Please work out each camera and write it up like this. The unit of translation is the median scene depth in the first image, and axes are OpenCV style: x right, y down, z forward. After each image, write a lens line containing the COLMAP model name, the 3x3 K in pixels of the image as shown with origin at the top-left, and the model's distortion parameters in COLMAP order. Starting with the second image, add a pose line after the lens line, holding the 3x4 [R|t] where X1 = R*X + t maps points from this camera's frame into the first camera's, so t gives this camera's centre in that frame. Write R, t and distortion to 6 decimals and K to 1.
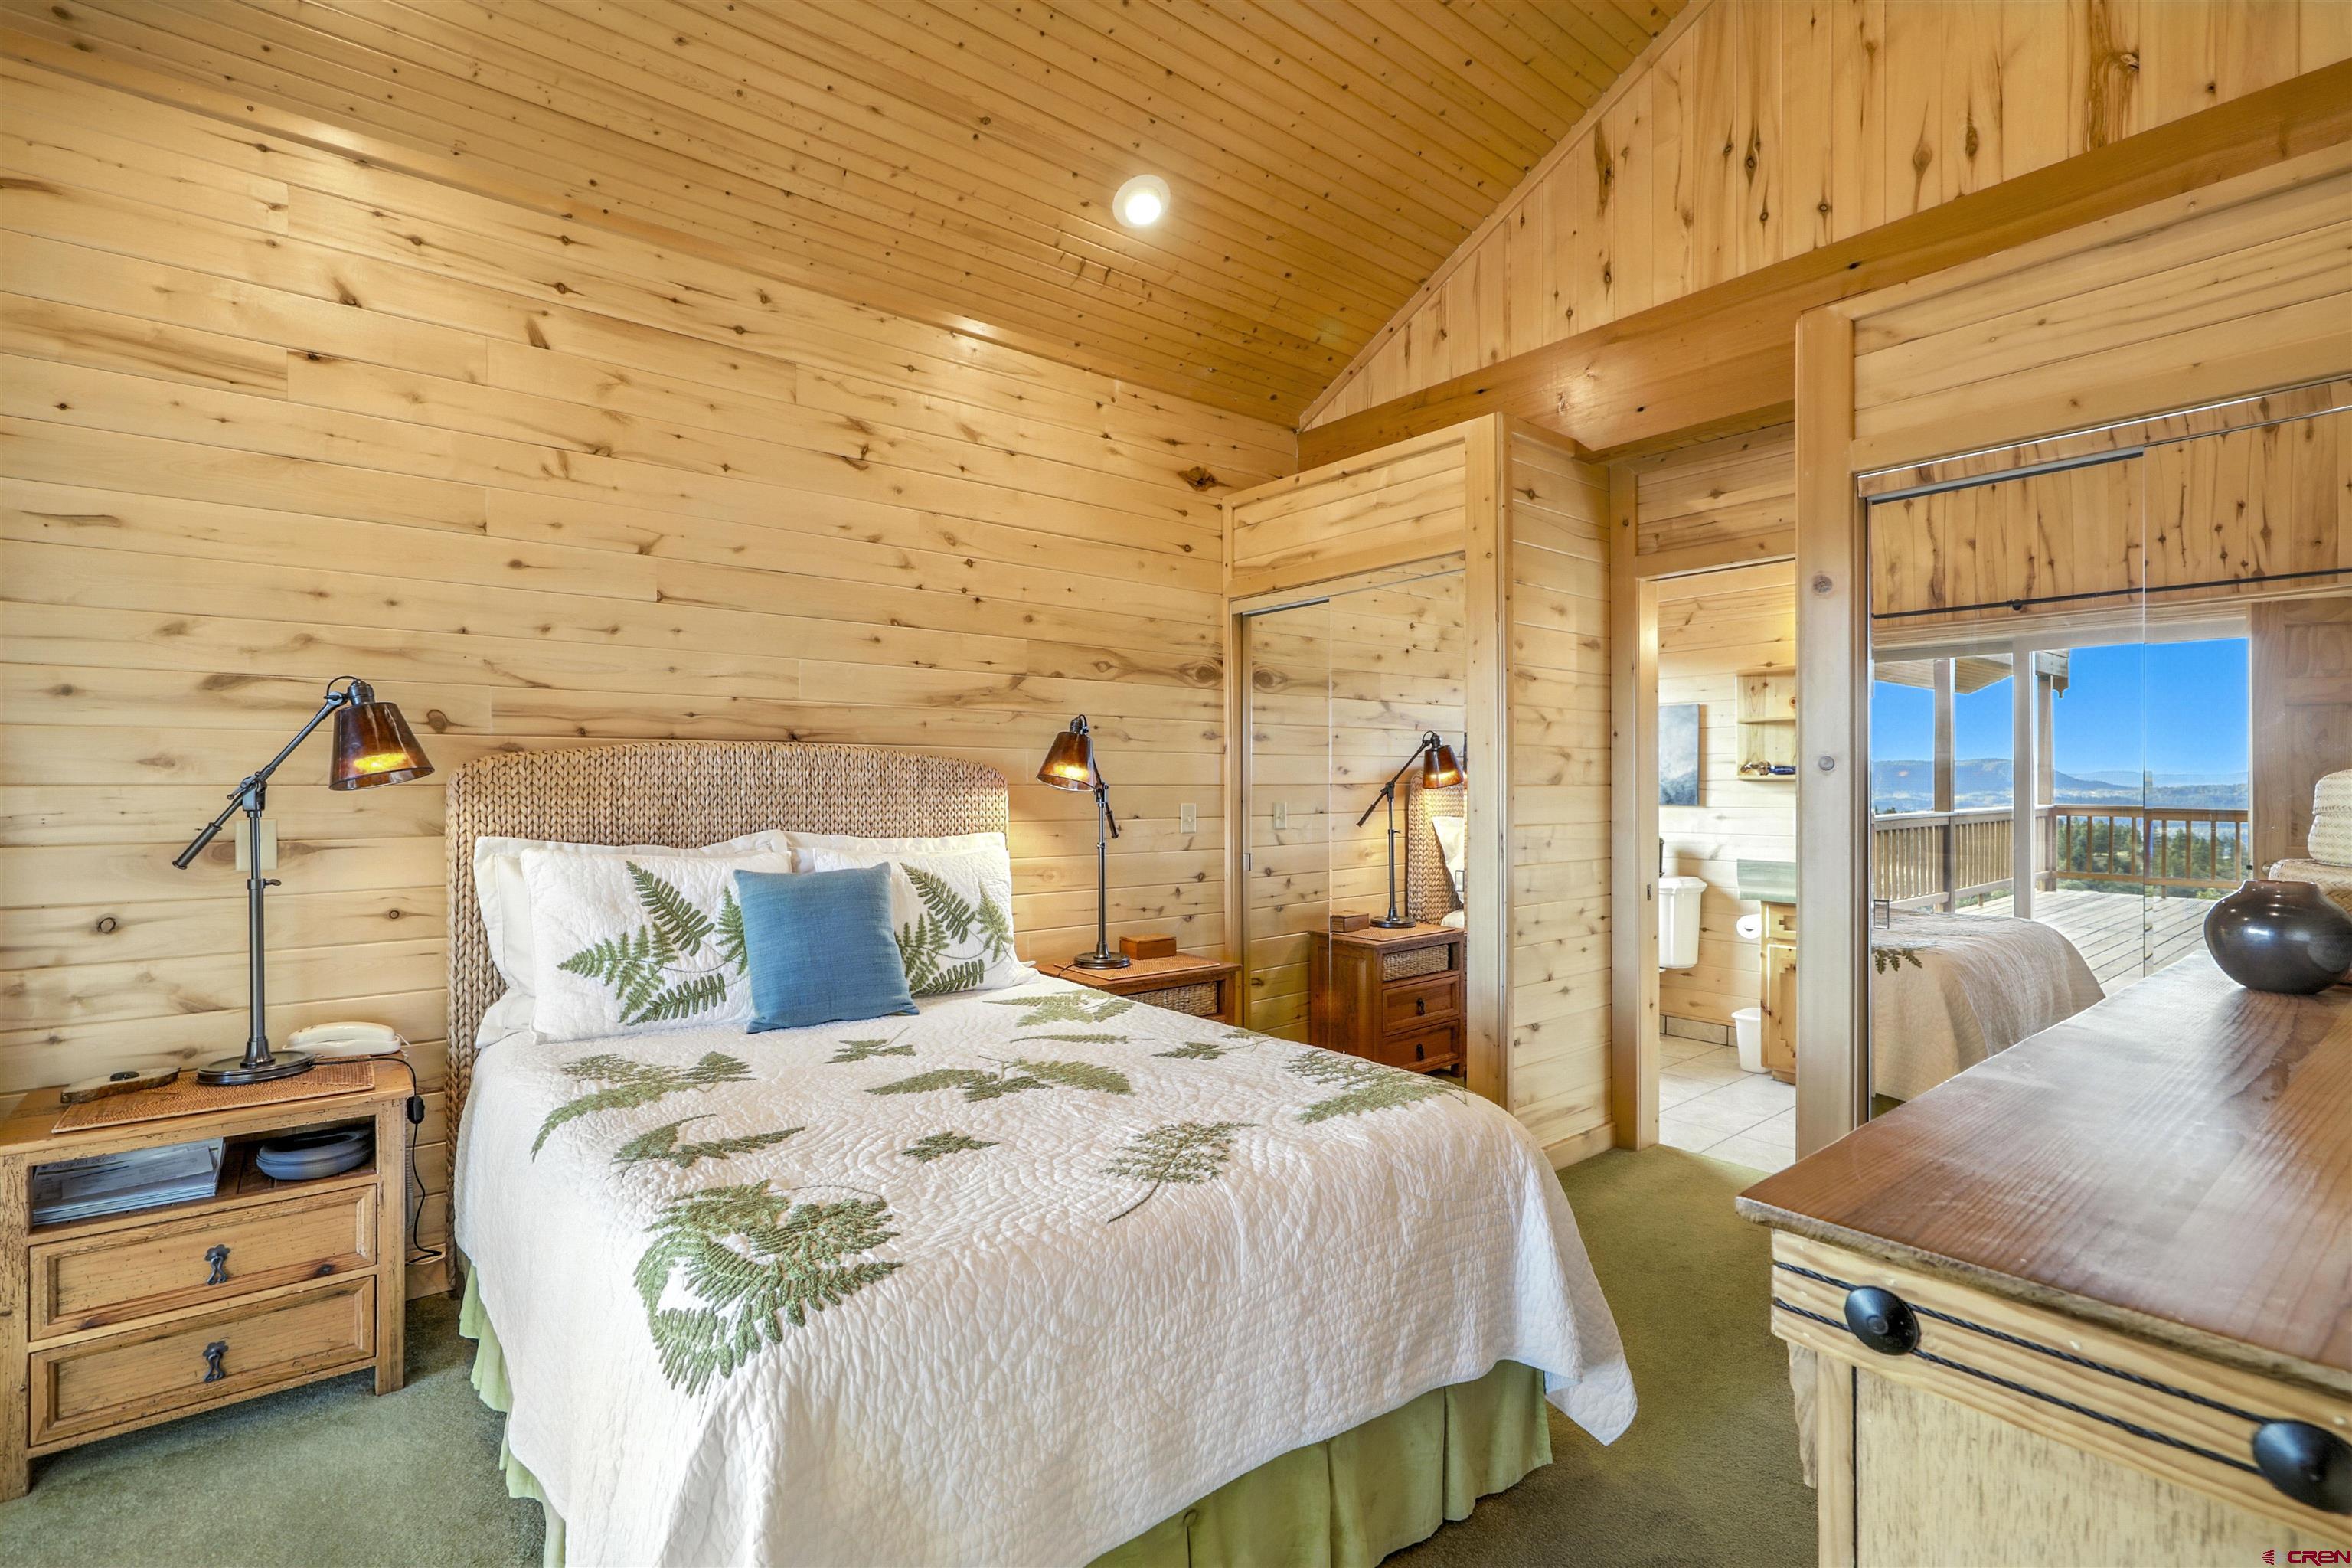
lens RADIAL K [[1063.2, 0, 1174.8], [0, 1063.2, 785.8], [0, 0, 1]] dist [-0.000316, -0.000005]
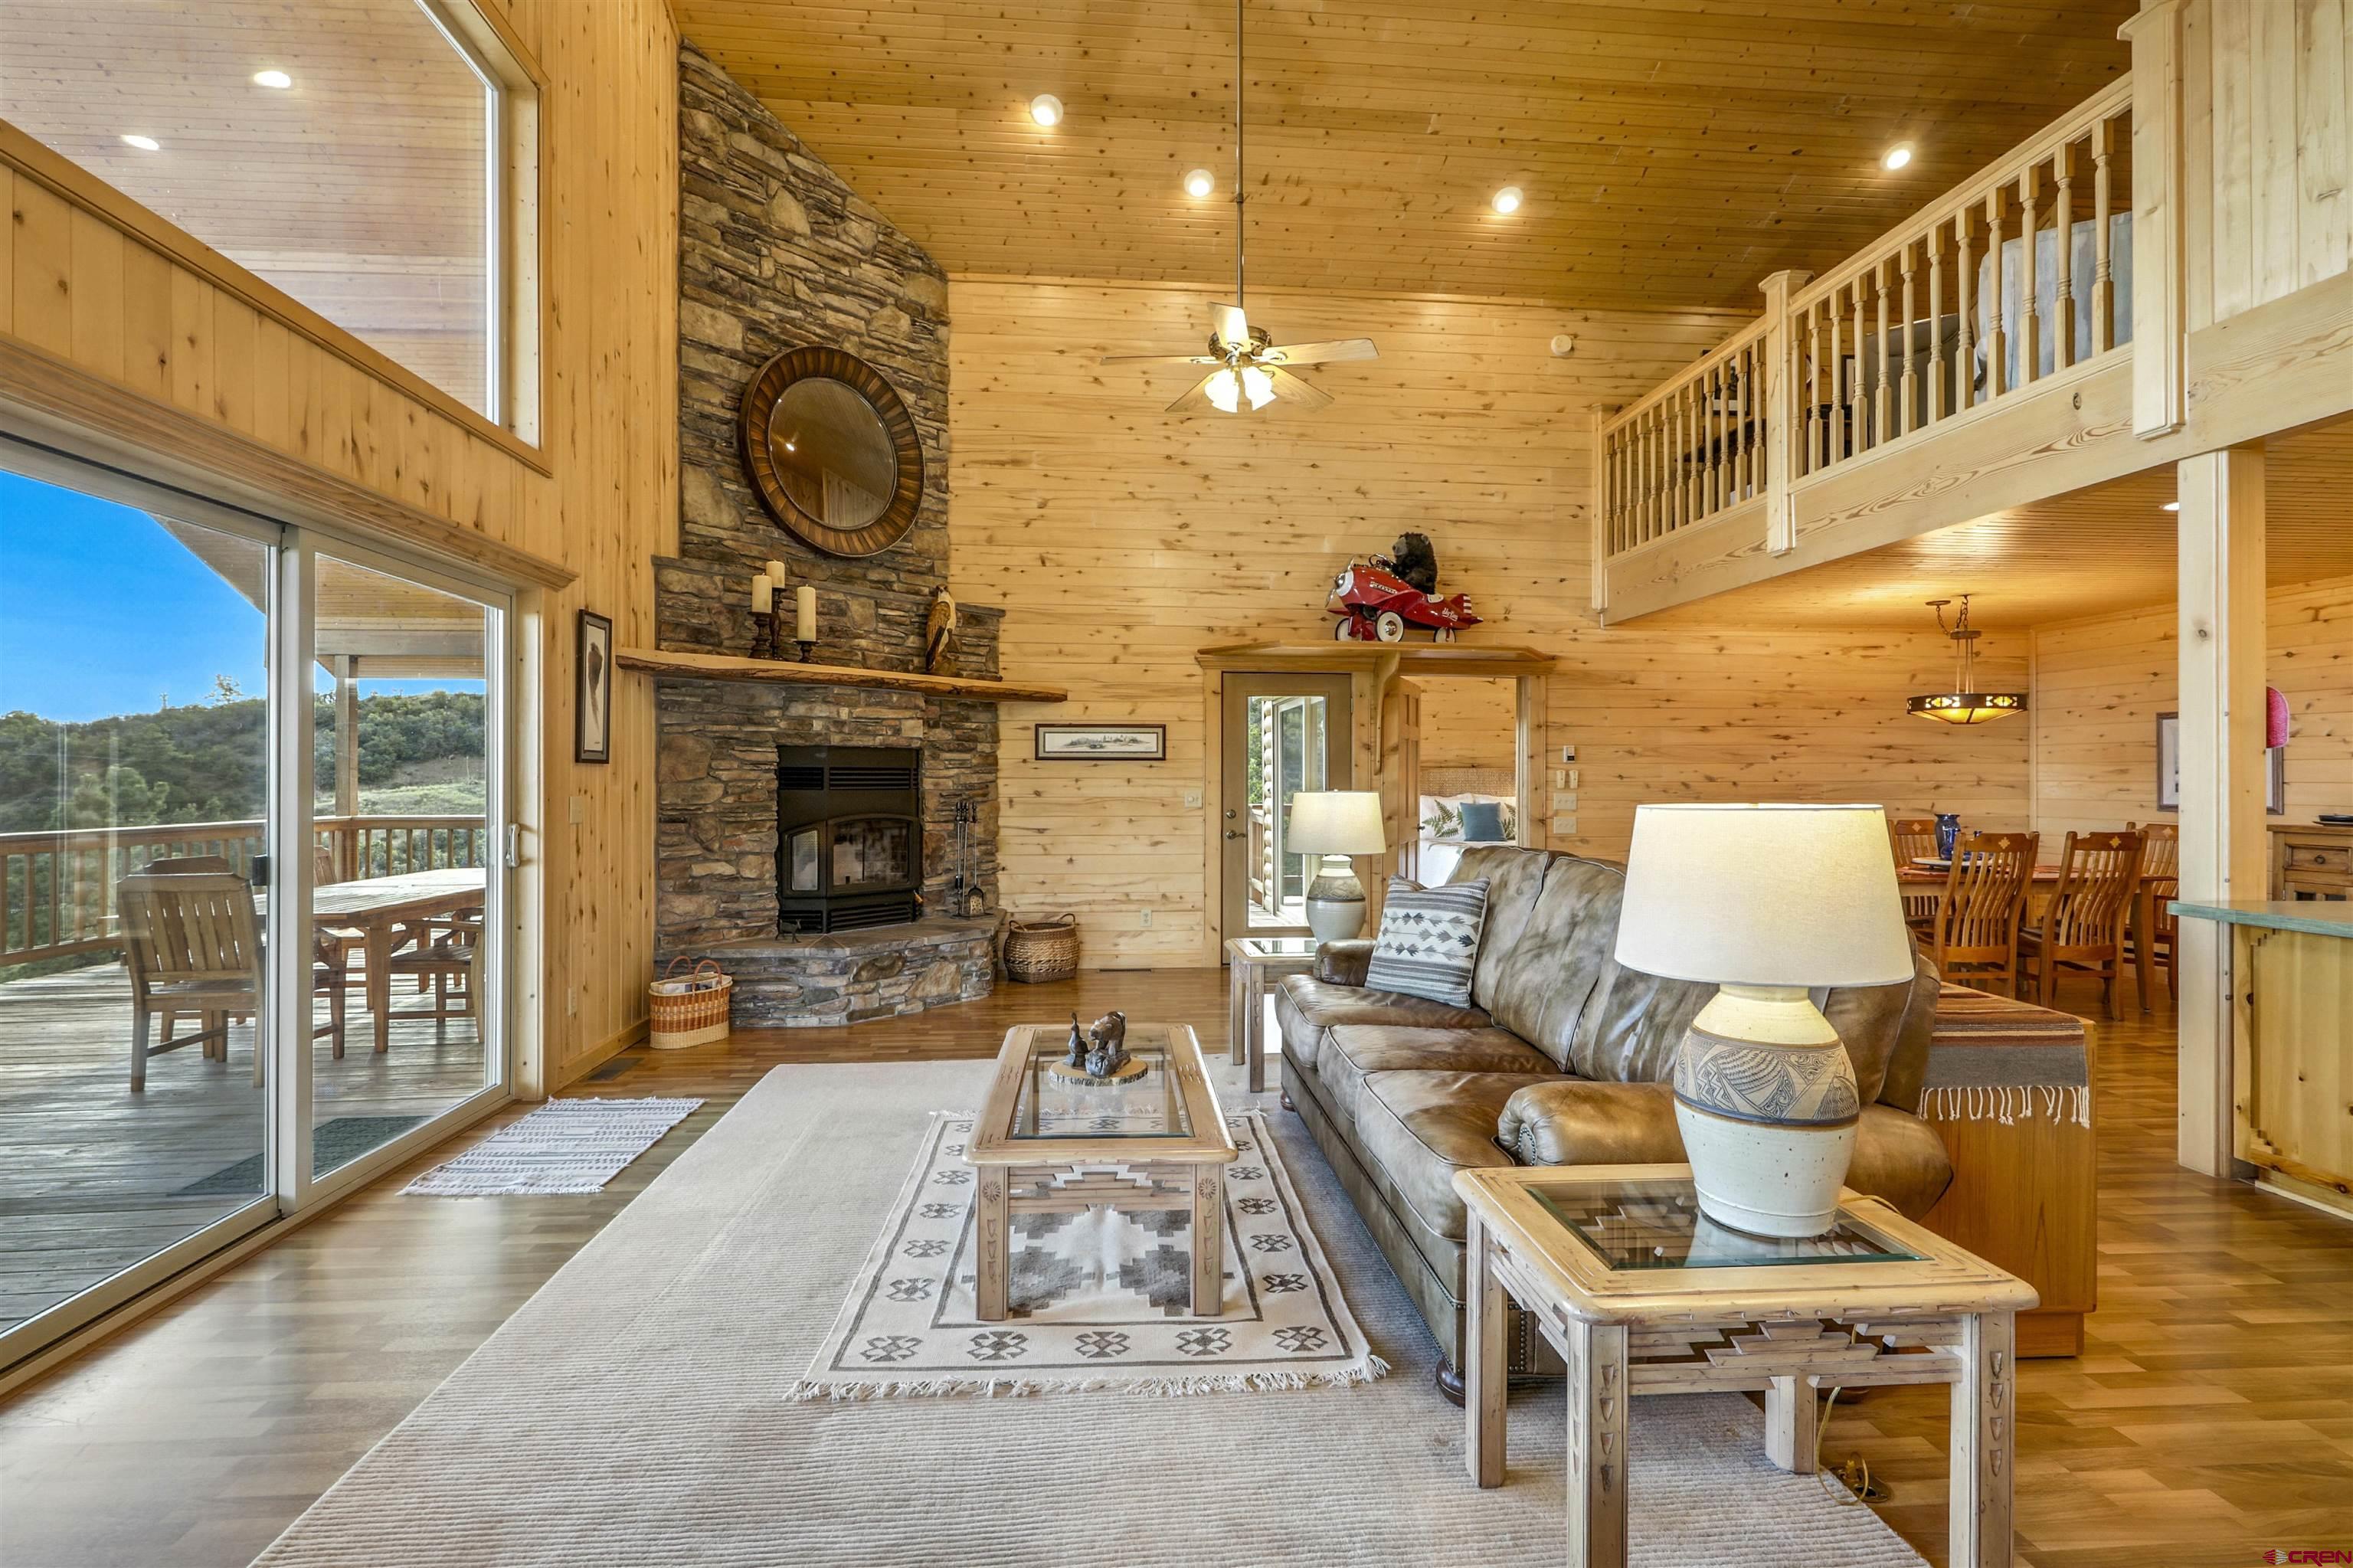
lens RADIAL K [[1098.3, 0, 1179.8], [0, 1098.3, 783.3], [0, 0, 1]] dist [-0.010006, -0.000429]
pose [[0.830527, -0.002063, -0.556974, 0.951541], [0.001956, 0.999998, -0.000788, 0.010512], [0.556974, -0.000435, 0.830530, -2.847038]]
